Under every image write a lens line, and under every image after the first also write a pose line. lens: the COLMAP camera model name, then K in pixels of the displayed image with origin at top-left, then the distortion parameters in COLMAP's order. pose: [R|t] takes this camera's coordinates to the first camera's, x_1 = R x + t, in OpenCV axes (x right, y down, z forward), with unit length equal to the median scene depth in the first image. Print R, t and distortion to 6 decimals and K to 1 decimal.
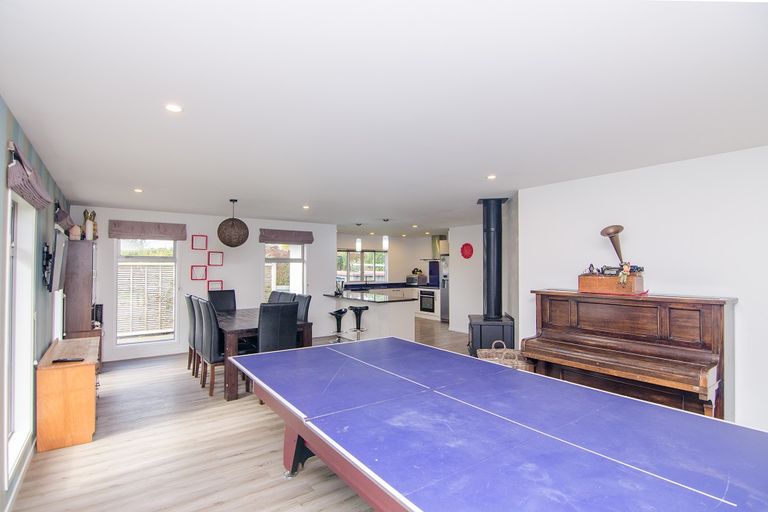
lens RADIAL K [[381.1, 0, 383.9], [0, 381.1, 258.7], [0, 0, 1]] dist [-0.001915, -0.000003]
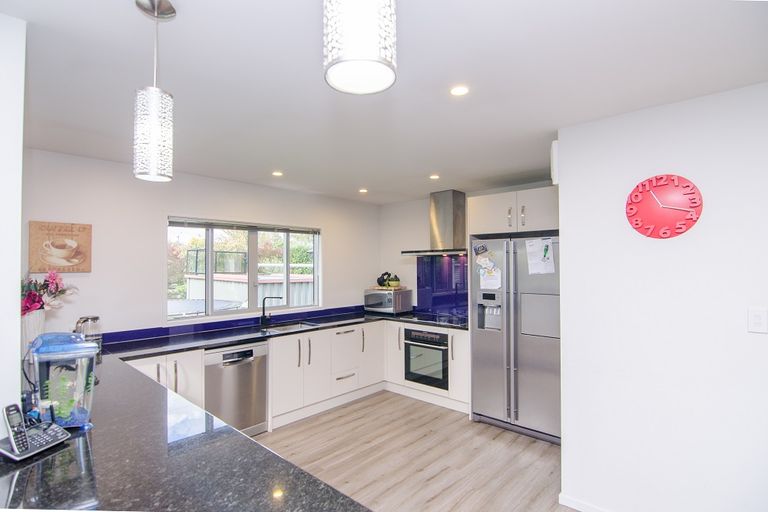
lens RADIAL K [[381.1, 0, 387.6], [0, 381.1, 258.8], [0, 0, 1]] dist [-0.001915, -0.000003]
pose [[0.978353, -0.004957, 0.206883, -0.004227], [0.004519, 0.999986, 0.002592, 0.008933], [-0.206893, -0.001601, 0.978362, 0.604144]]
